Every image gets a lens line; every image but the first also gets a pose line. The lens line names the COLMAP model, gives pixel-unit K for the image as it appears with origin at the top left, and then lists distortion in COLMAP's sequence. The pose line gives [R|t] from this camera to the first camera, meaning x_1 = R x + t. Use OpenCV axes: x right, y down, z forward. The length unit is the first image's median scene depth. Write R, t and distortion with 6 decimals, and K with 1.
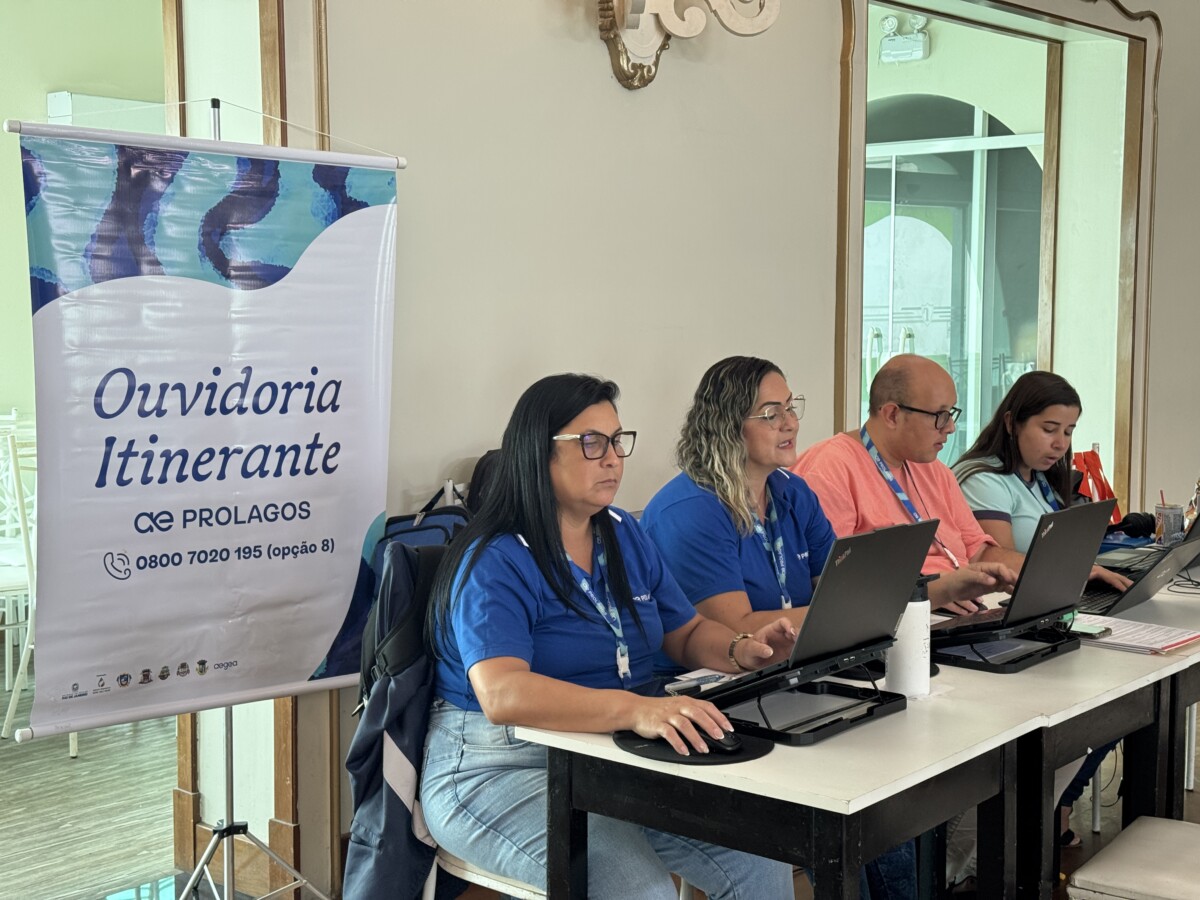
lens RADIAL K [[1646.4, 0, 601.8], [0, 1646.4, 448.0], [0, 0, 1]] dist [0.127756, 0.000000]
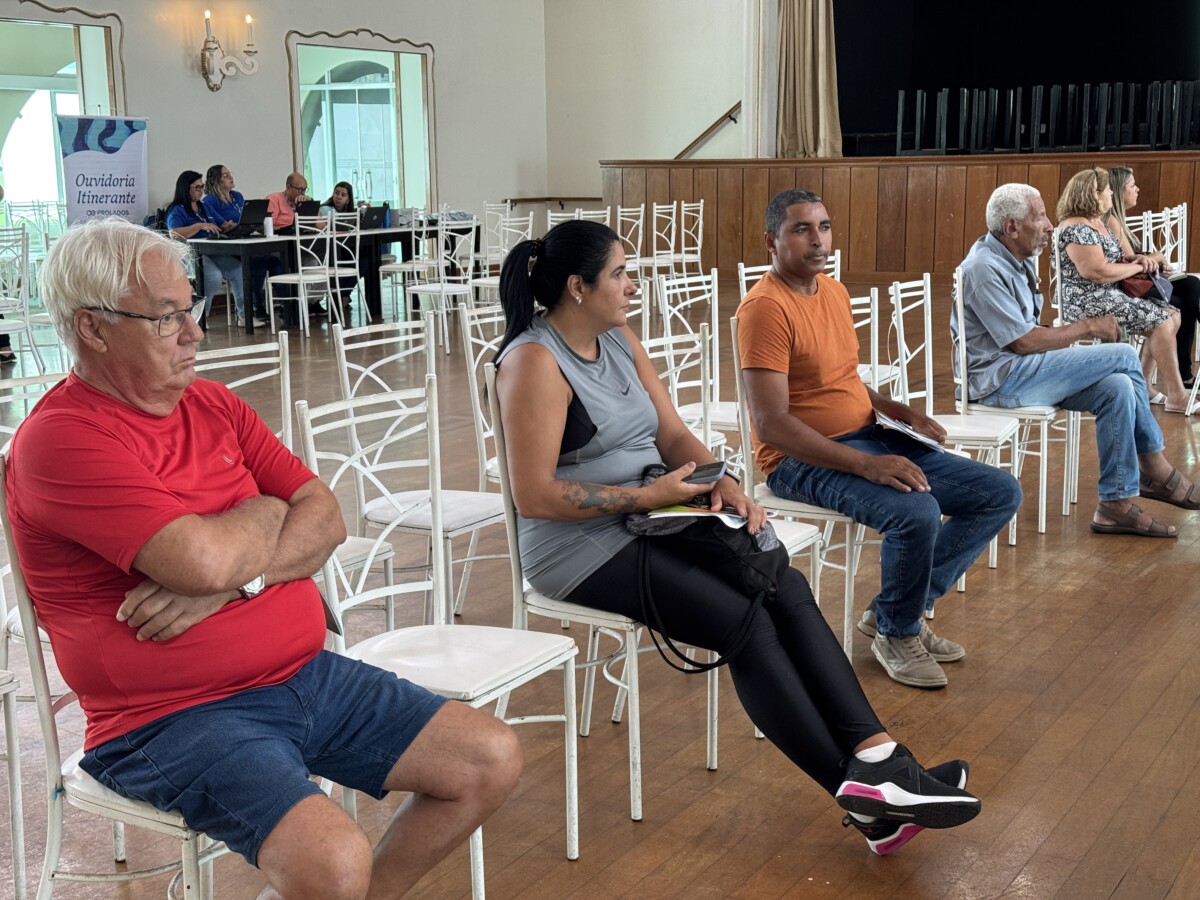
lens RADIAL K [[1646.4, 0, 594.6], [0, 1646.4, 460.3], [0, 0, 1]] dist [0.127756, 0.000000]
pose [[0.984781, -0.048487, 0.166897, 0.218585], [0.032846, 0.994913, 0.095230, 0.283601], [-0.170665, -0.088299, 0.981365, -3.102529]]
